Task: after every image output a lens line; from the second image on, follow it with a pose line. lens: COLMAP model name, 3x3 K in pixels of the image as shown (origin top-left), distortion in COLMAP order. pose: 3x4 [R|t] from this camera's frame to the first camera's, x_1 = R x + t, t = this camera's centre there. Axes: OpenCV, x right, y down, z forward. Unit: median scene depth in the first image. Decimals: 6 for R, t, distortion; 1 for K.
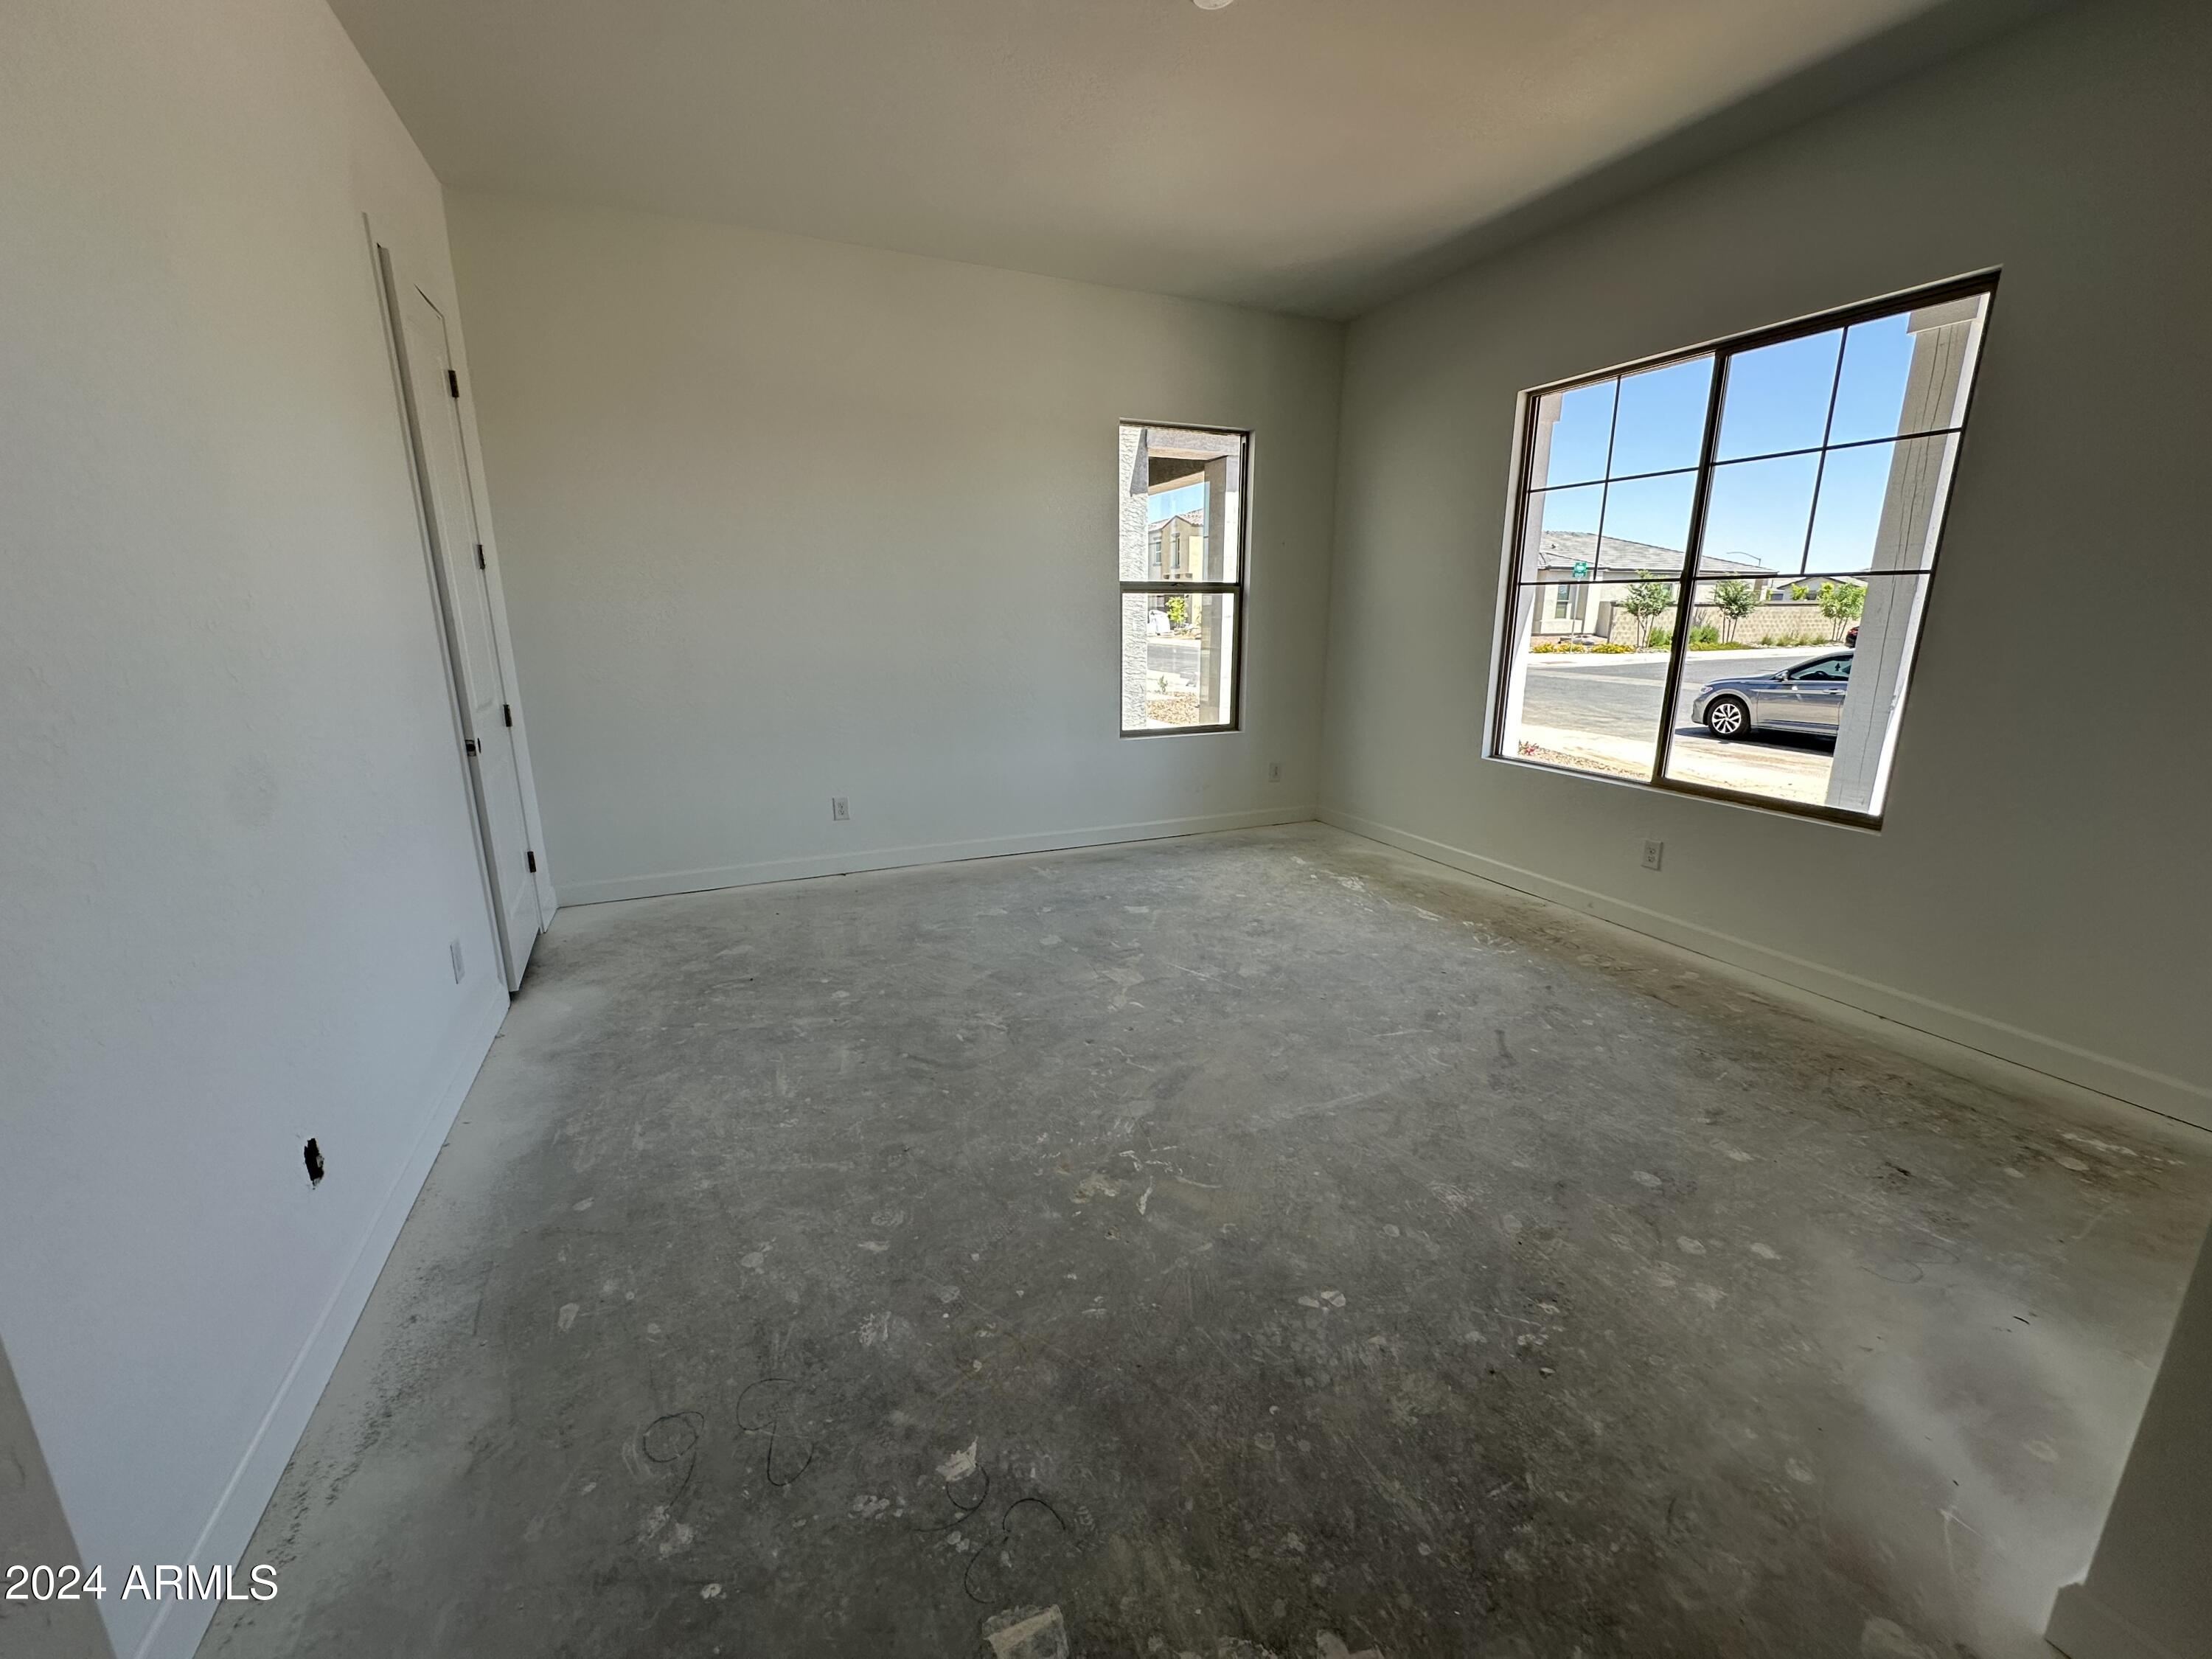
lens RADIAL K [[882.6, 0, 1106.0], [0, 882.6, 826.6], [0, 0, 1]] dist [-0.003808, 0.000353]
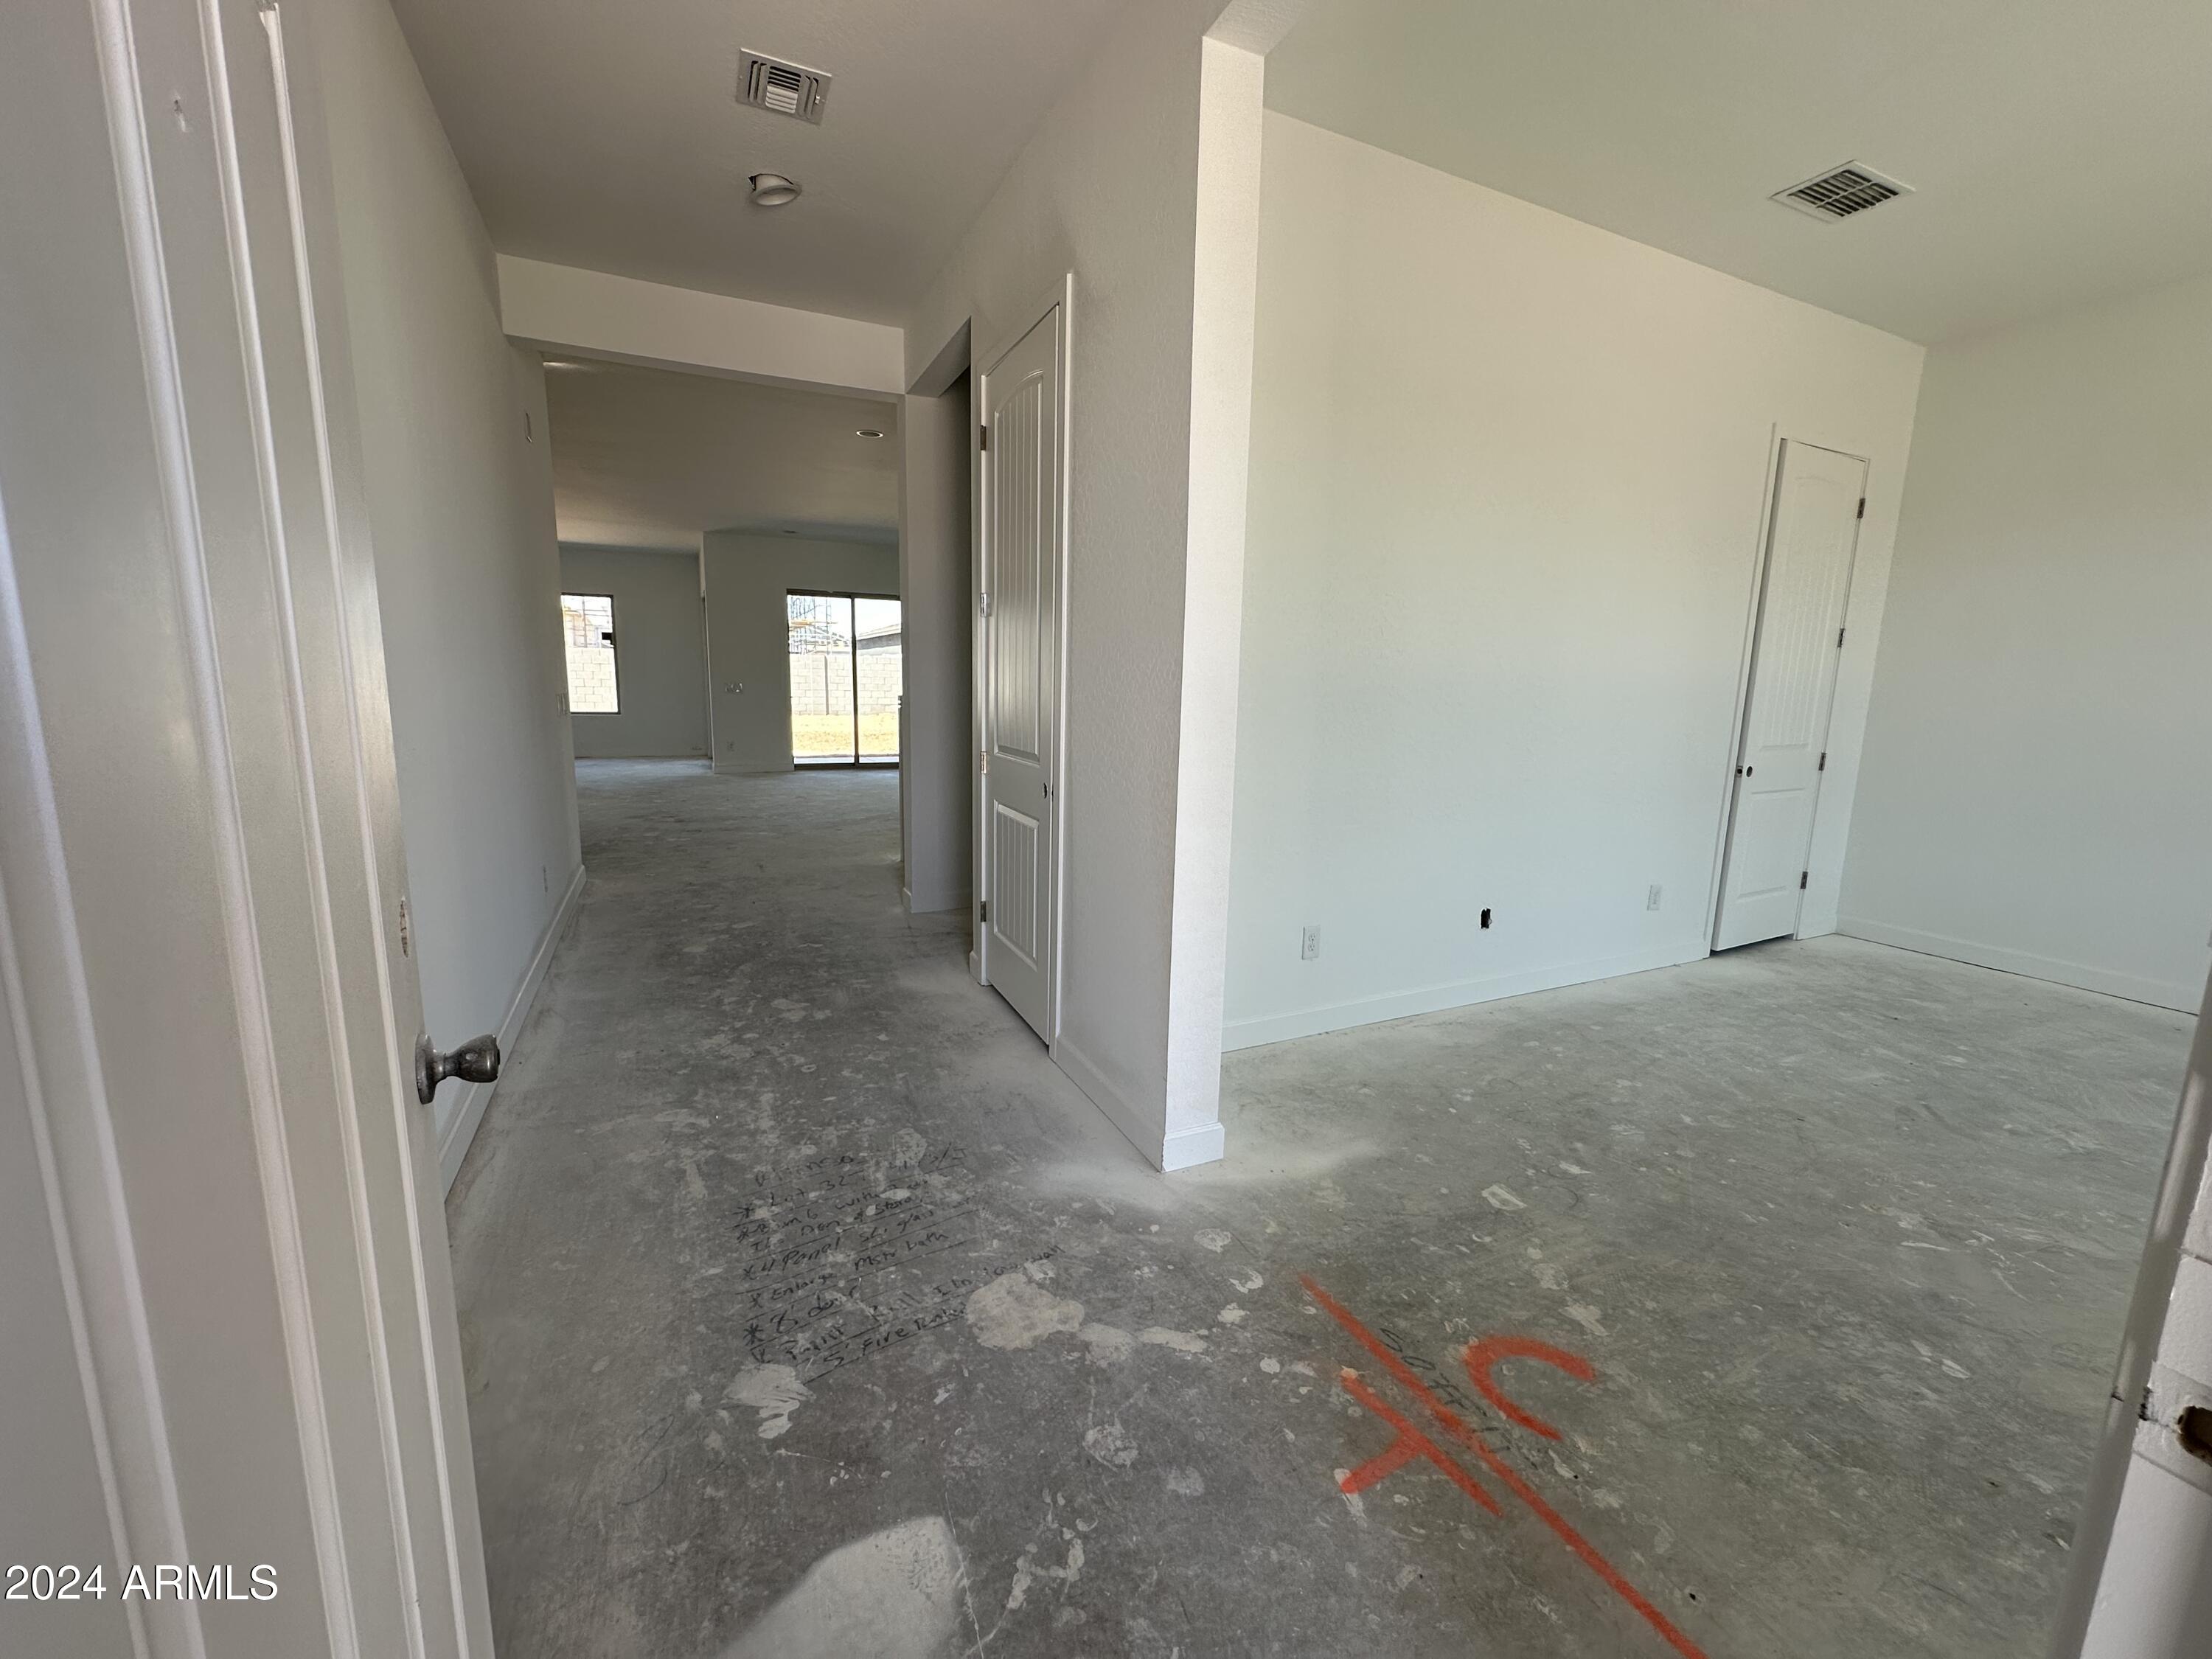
lens RADIAL K [[882.6, 0, 1106.0], [0, 882.6, 826.6], [0, 0, 1]] dist [-0.003808, 0.000353]
pose [[0.028722, 0.167590, -0.985438, 0.866986], [-0.260814, 0.952952, 0.154463, 0.055537], [0.964962, 0.252579, 0.071081, -0.080419]]
